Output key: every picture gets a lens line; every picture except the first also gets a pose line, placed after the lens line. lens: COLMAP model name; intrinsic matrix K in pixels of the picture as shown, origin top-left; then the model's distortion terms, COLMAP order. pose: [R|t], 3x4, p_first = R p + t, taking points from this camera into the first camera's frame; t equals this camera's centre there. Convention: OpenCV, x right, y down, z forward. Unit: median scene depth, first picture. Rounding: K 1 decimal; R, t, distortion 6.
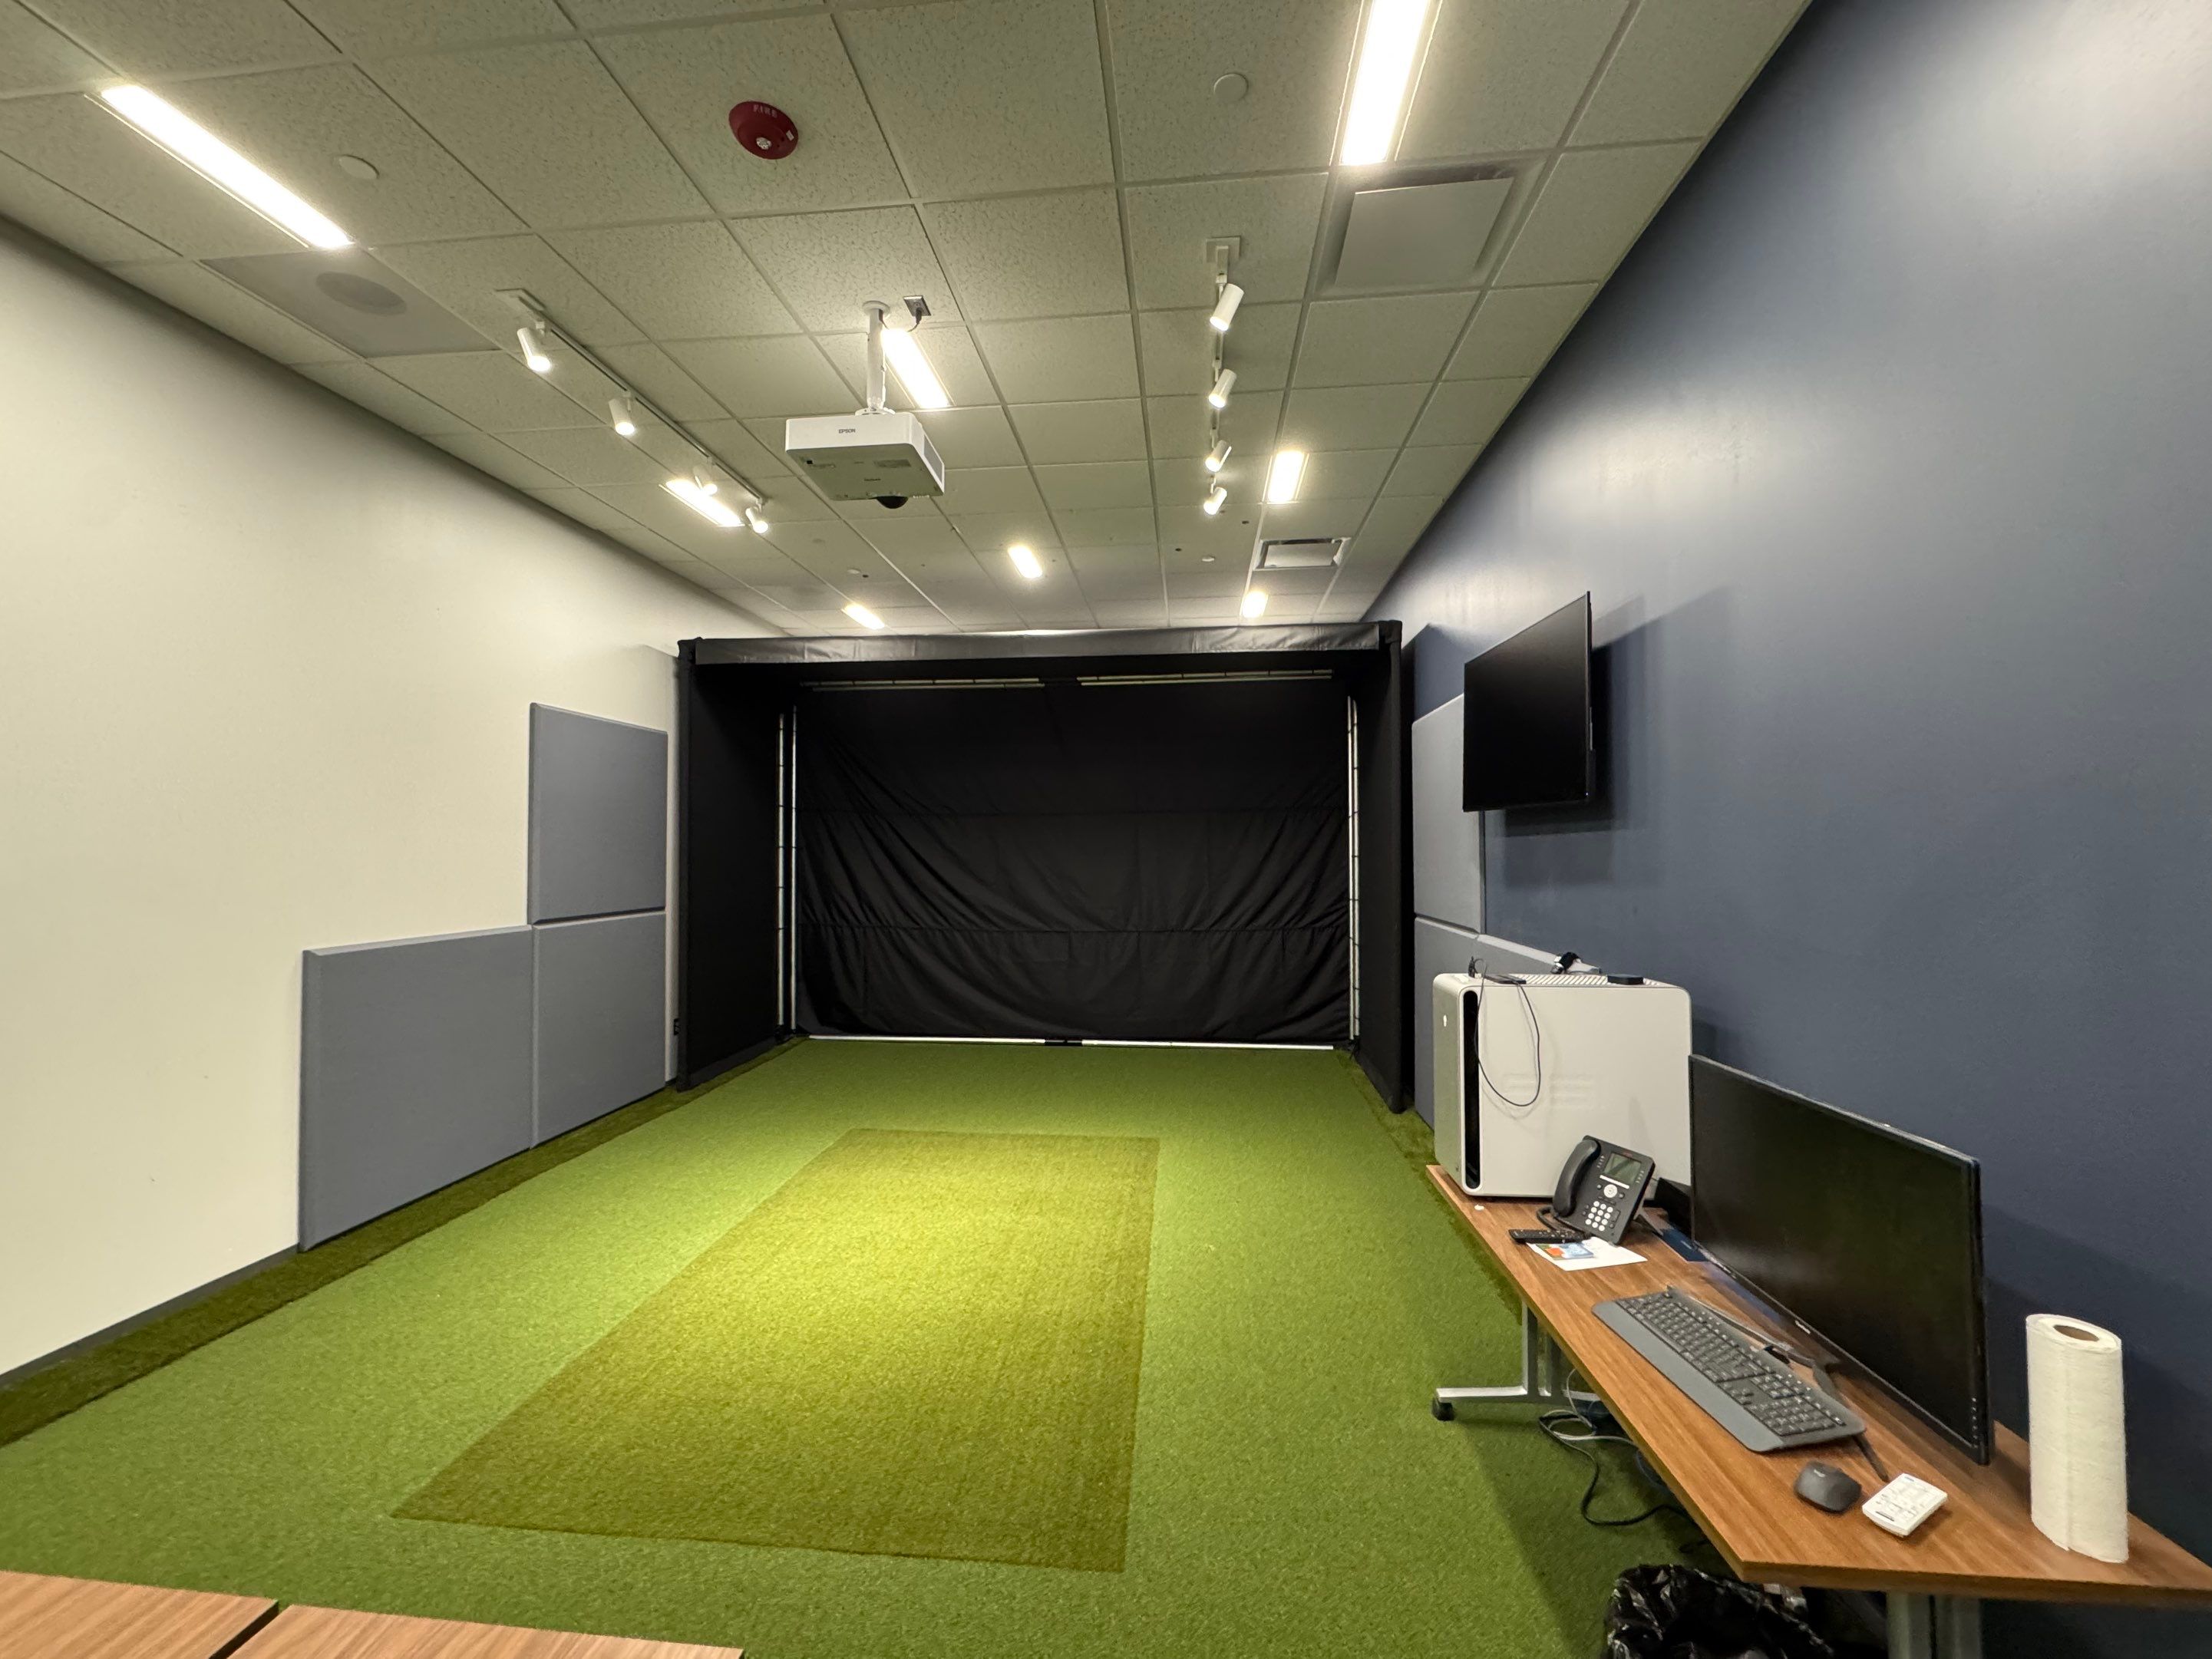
lens RADIAL K [[885.2, 0, 1102.2], [0, 885.2, 828.3], [0, 0, 1]] dist [-0.001860, 0.000094]
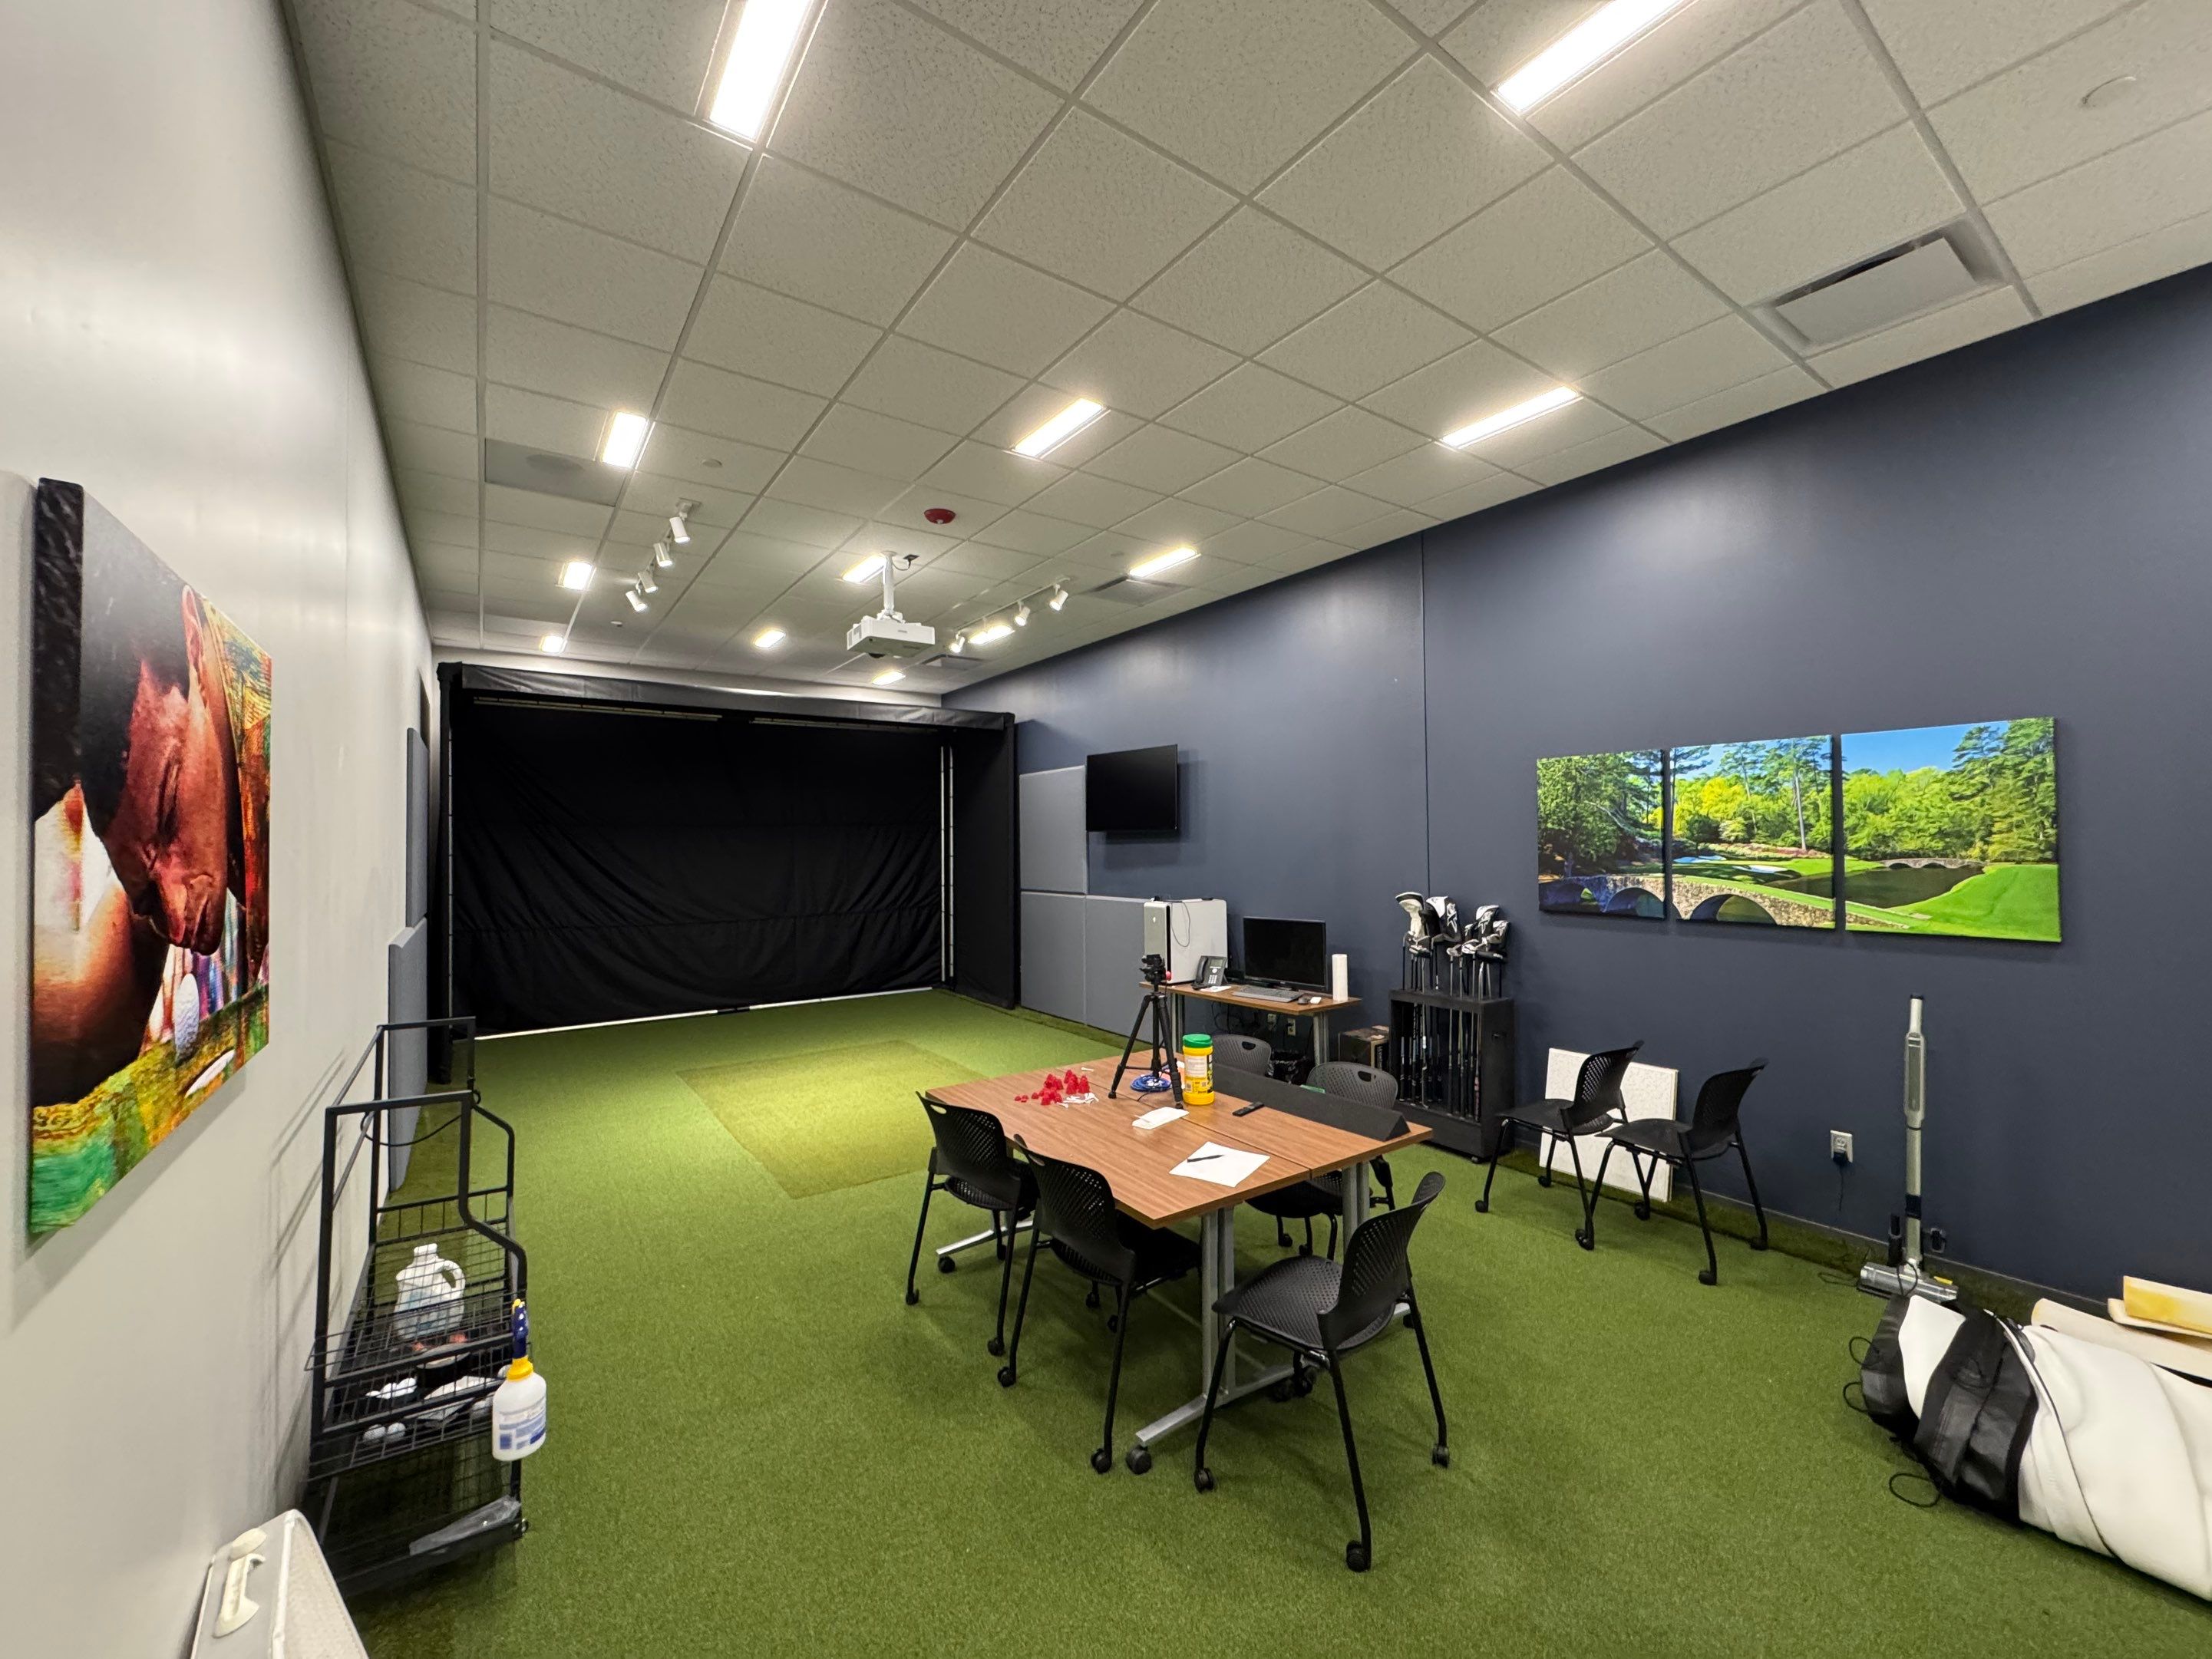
lens RADIAL K [[885.2, 0, 1104.0], [0, 885.2, 833.4], [0, 0, 1]] dist [-0.001860, 0.000094]
pose [[0.755358, 0.000952, 0.655312, -0.574414], [-0.004241, 0.999985, 0.003435, -0.014123], [-0.655299, -0.005374, 0.755351, -0.336736]]
